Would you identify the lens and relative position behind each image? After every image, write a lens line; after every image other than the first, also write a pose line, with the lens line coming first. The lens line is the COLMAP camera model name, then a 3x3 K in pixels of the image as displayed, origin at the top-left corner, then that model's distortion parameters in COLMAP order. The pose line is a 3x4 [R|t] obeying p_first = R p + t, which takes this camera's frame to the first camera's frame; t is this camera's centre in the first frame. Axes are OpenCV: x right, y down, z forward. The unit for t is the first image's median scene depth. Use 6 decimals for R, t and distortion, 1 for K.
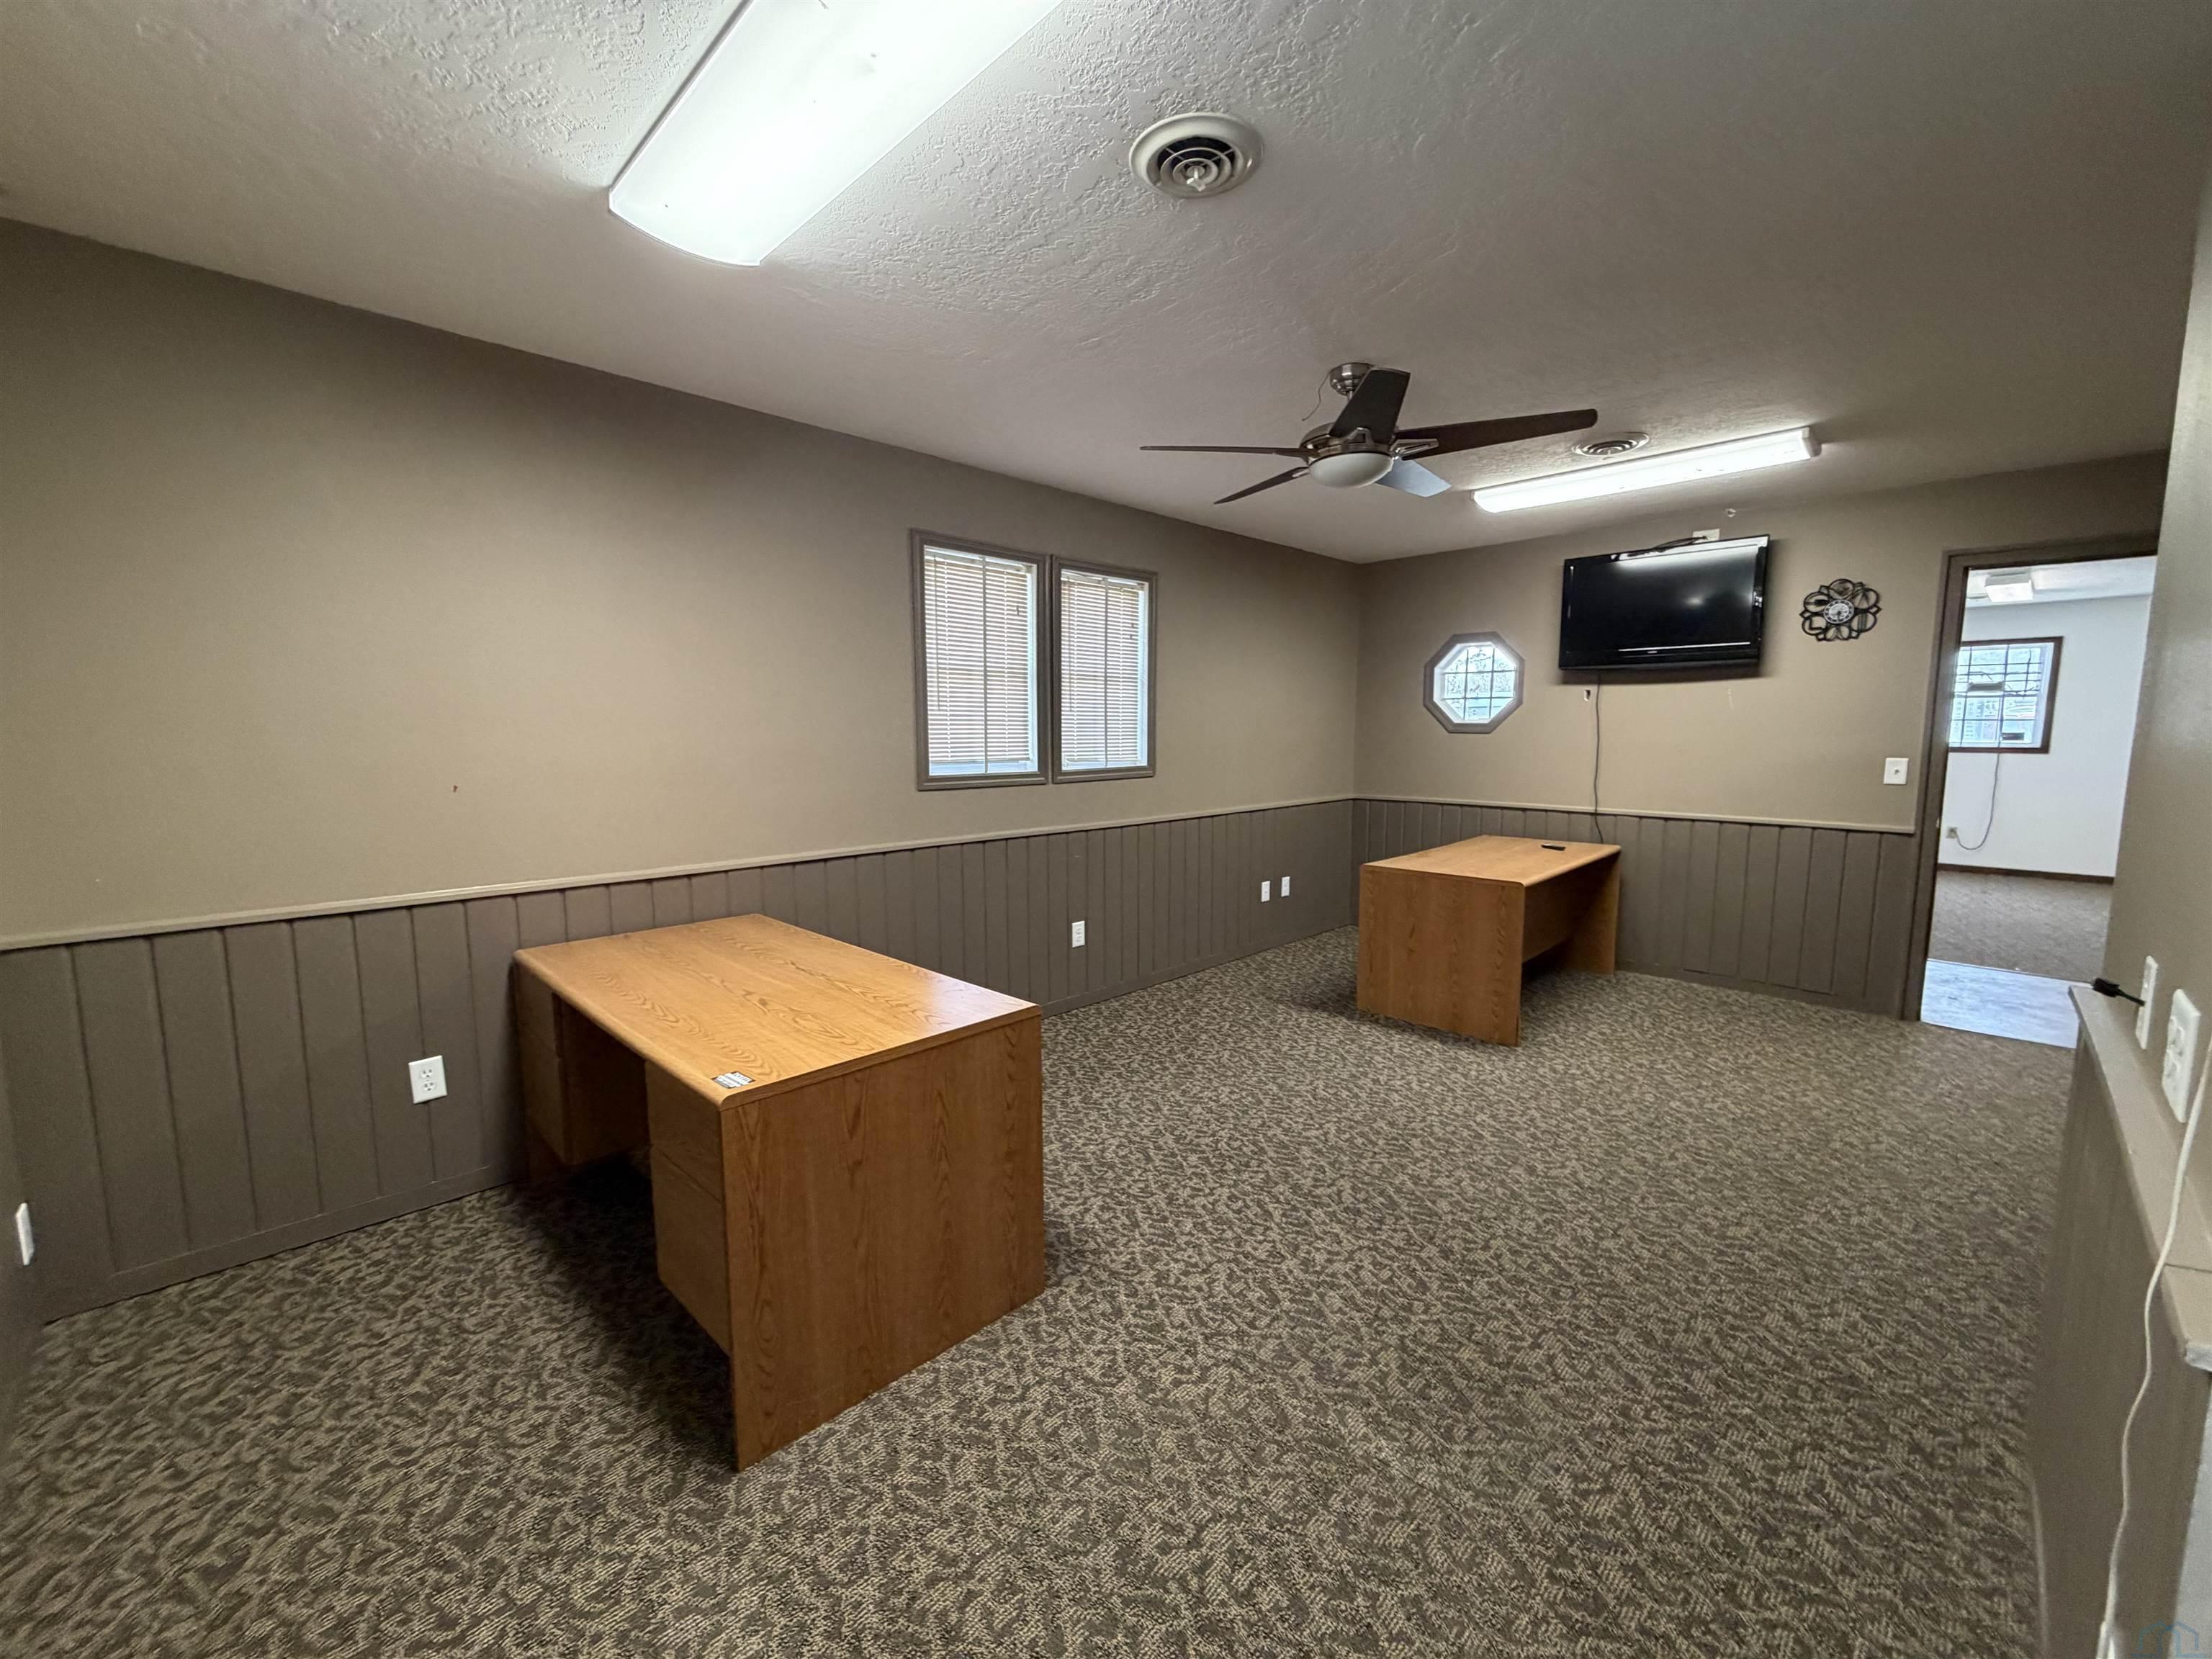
lens RADIAL K [[884.1, 0, 1093.3], [0, 884.1, 834.4], [0, 0, 1]] dist [0.002018, 0.000381]
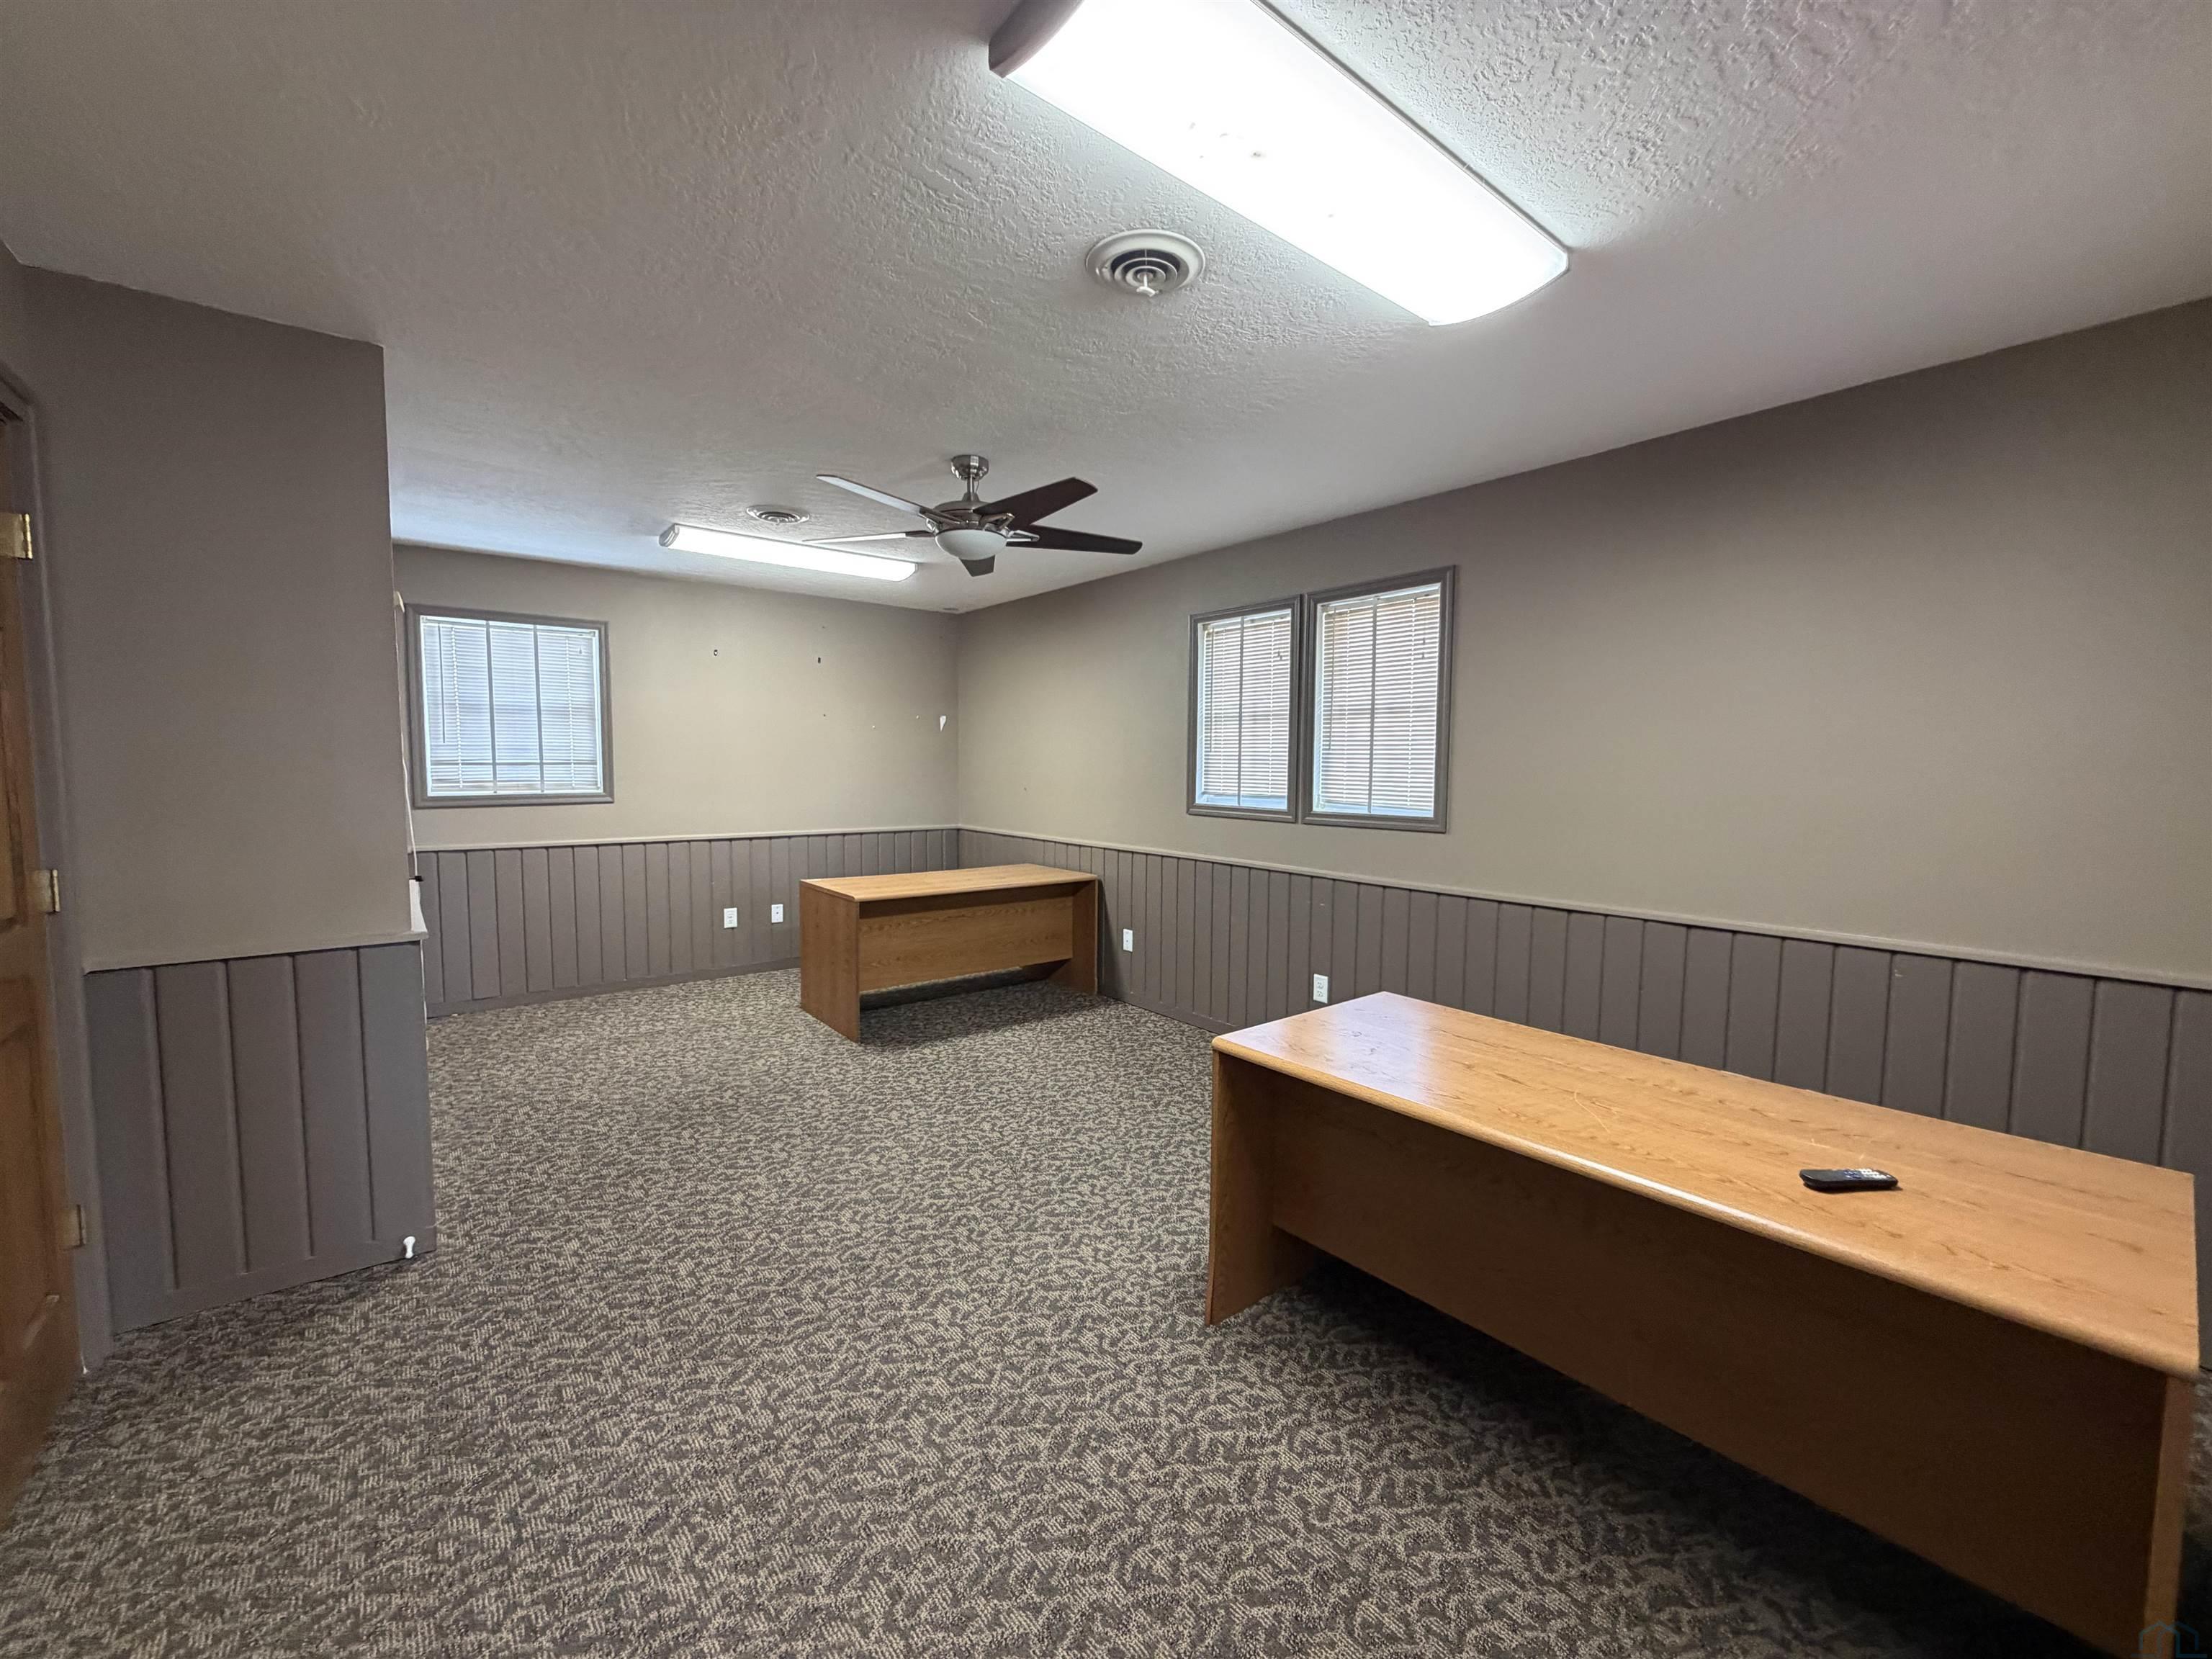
lens RADIAL K [[884.1, 0, 1099.9], [0, 884.1, 833.5], [0, 0, 1]] dist [0.002018, 0.000381]
pose [[-0.112613, 0.079507, -0.990453, 1.088994], [-0.126581, 0.987524, 0.093664, -0.125332], [0.985543, 0.135920, -0.101144, 1.001617]]
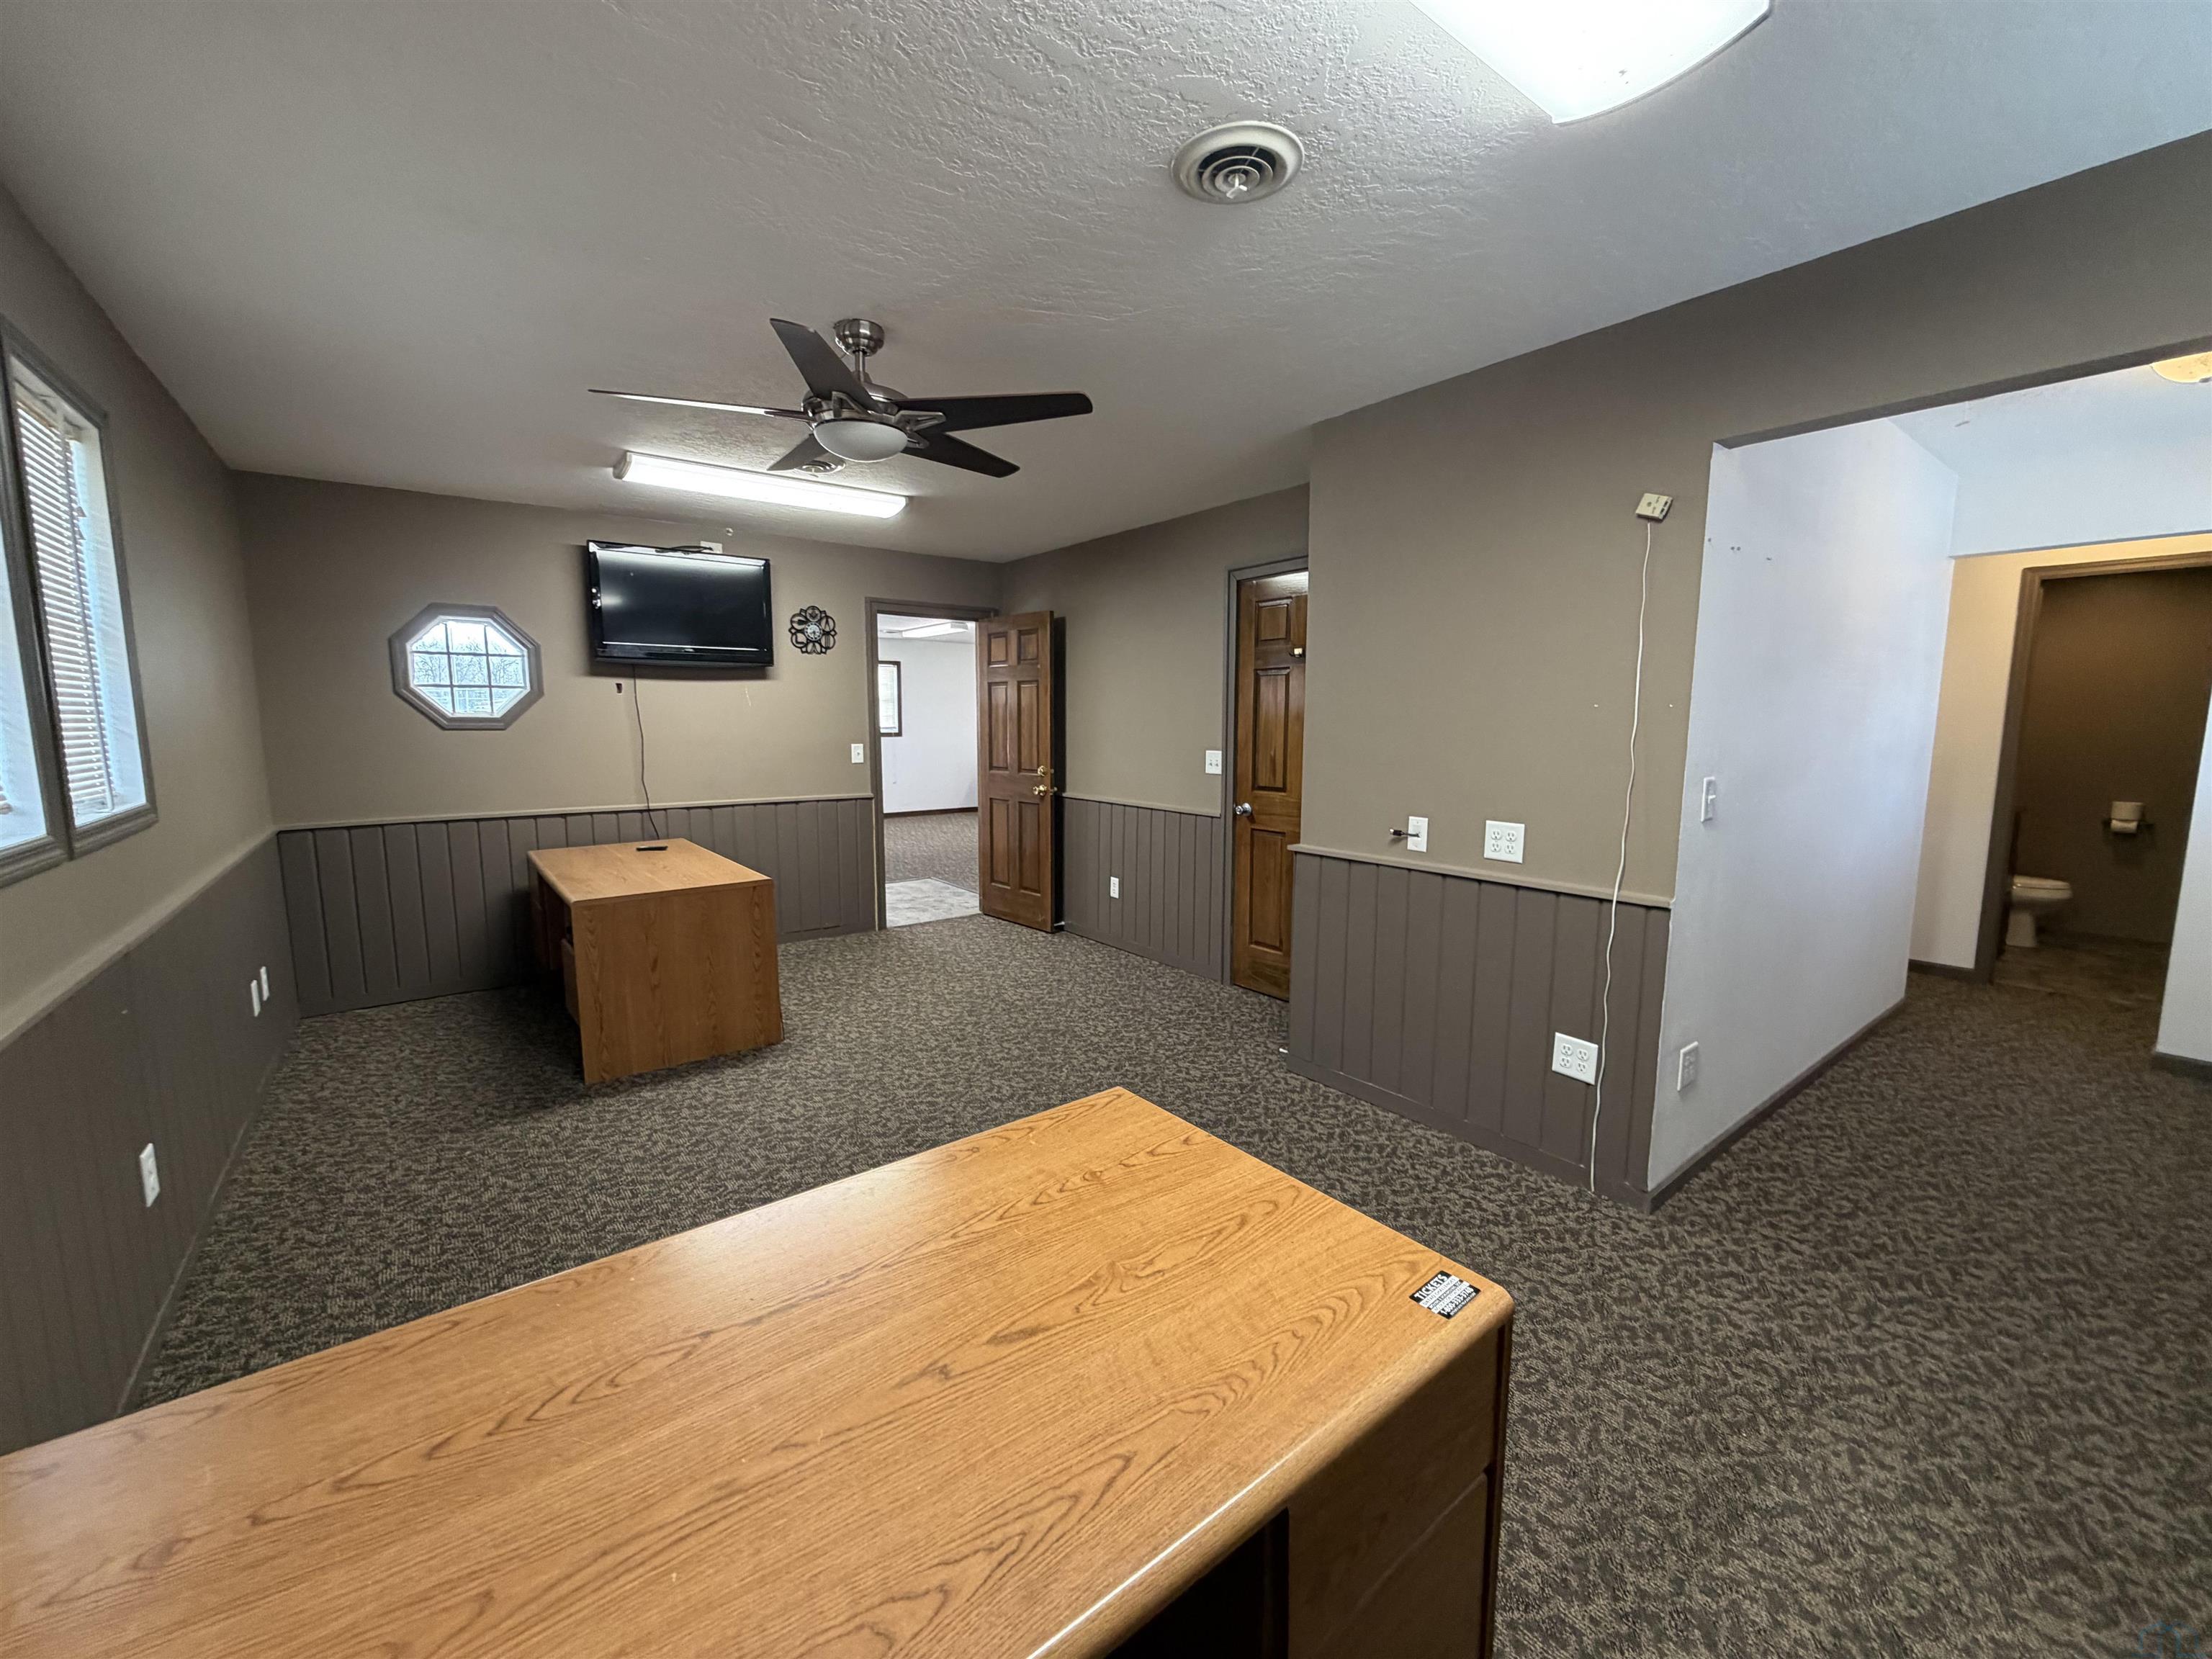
lens RADIAL K [[884.1, 0, 1101.5], [0, 884.1, 833.1], [0, 0, 1]] dist [0.002018, 0.000381]
pose [[0.131225, -0.129929, 0.982801, -0.457871], [0.120762, 0.986086, 0.114239, -0.068090], [-0.983970, 0.103694, 0.145089, 0.499591]]
